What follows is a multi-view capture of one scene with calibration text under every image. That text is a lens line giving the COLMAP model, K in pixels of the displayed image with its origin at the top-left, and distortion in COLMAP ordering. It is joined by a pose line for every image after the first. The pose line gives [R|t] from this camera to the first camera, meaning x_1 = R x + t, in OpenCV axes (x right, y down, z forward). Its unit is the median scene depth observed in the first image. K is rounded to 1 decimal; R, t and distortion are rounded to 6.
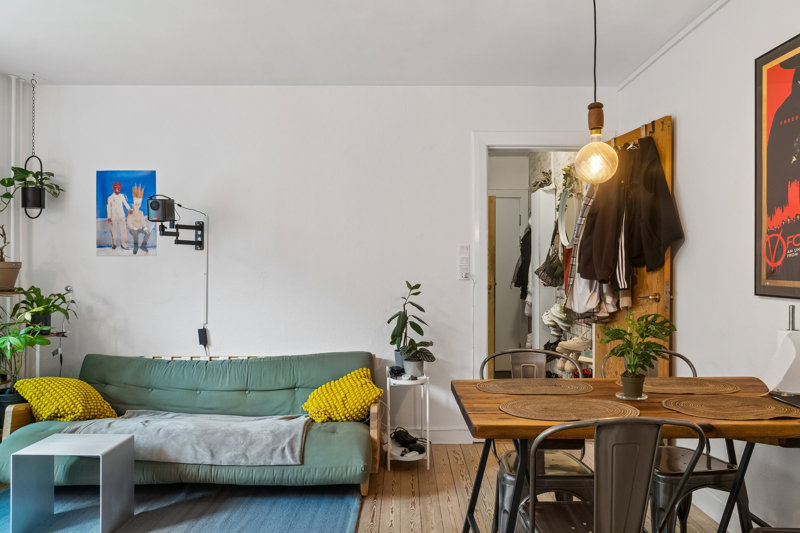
lens RADIAL K [[537.5, 0, 402.6], [0, 537.5, 267.3], [0, 0, 1]] dist [-0.017673, -0.010582]
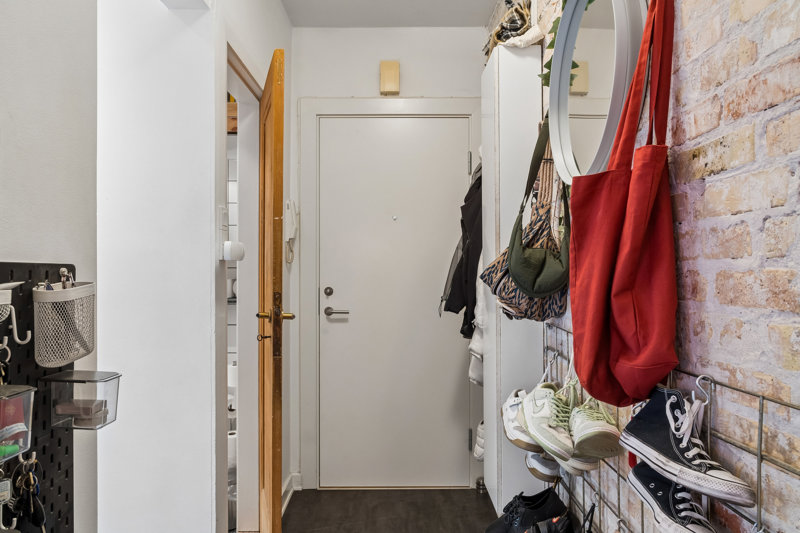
lens RADIAL K [[537.5, 0, 397.8], [0, 537.5, 267.7], [0, 0, 1]] dist [-0.017673, -0.010582]
pose [[0.999995, -0.001273, 0.003006, 0.187087], [0.001281, 0.999995, -0.002769, 0.003925], [-0.003003, 0.002773, 0.999992, 0.641226]]
